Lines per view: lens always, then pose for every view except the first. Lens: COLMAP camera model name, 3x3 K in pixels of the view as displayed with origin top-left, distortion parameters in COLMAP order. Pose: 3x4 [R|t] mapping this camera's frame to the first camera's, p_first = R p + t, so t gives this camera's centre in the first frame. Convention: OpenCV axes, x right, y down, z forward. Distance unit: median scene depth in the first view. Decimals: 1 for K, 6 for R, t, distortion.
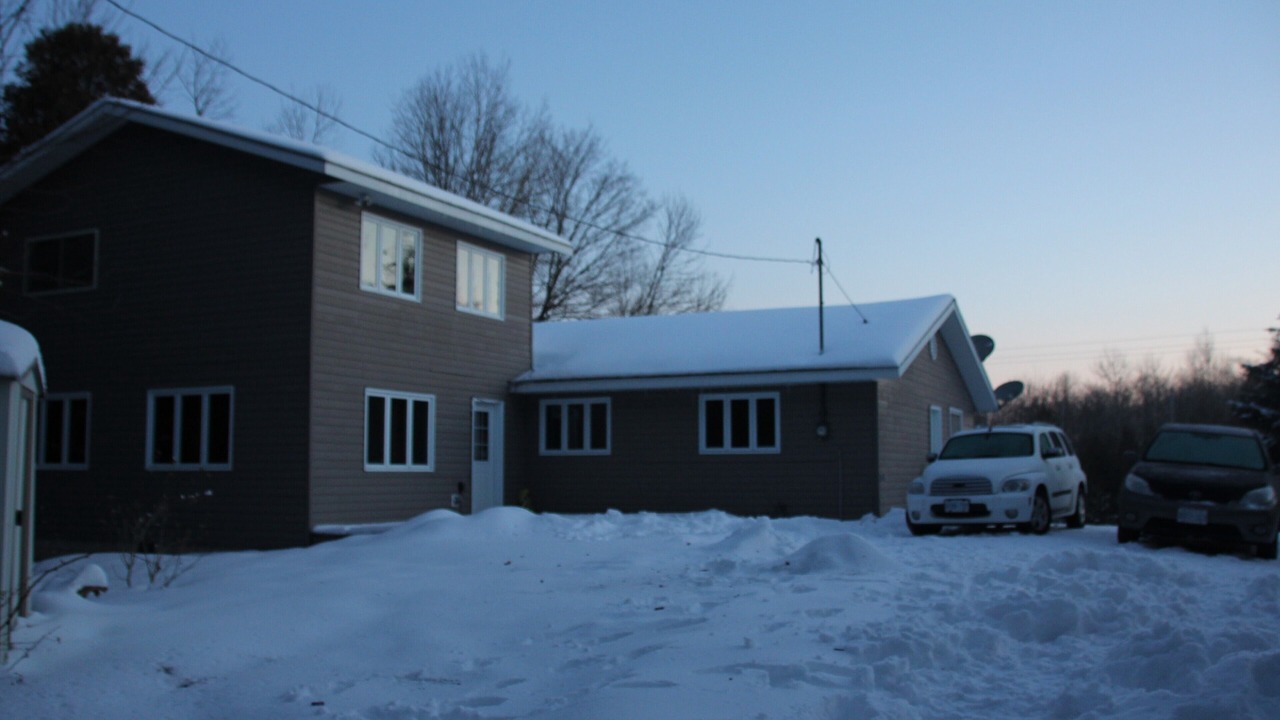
lens RADIAL K [[1093.8, 0, 640.0], [0, 1093.8, 360.0], [0, 0, 1]] dist [-0.120516, 0.130095]
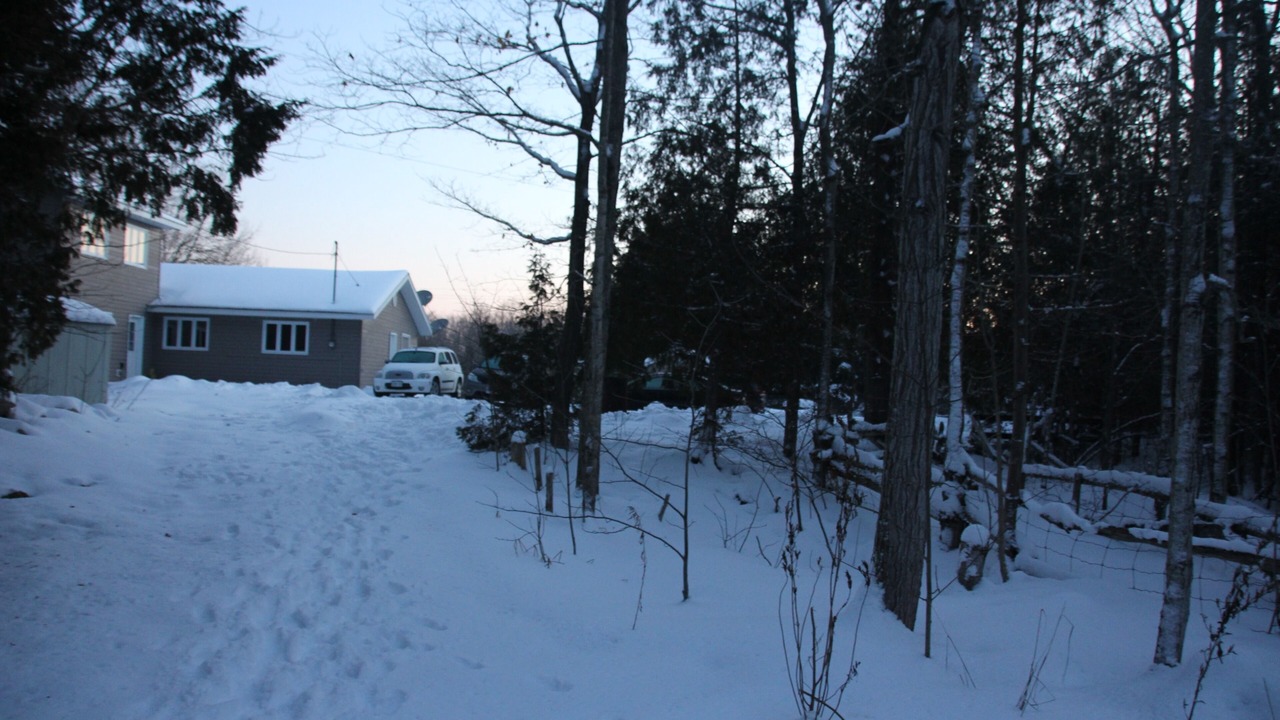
lens RADIAL K [[1093.8, 0, 640.0], [0, 1093.8, 360.0], [0, 0, 1]] dist [-0.120516, 0.130095]
pose [[0.887322, 0.046508, 0.458798, -0.220444], [-0.086781, 0.993967, 0.067079, -0.080807], [-0.452911, -0.099336, 0.886005, -0.913351]]
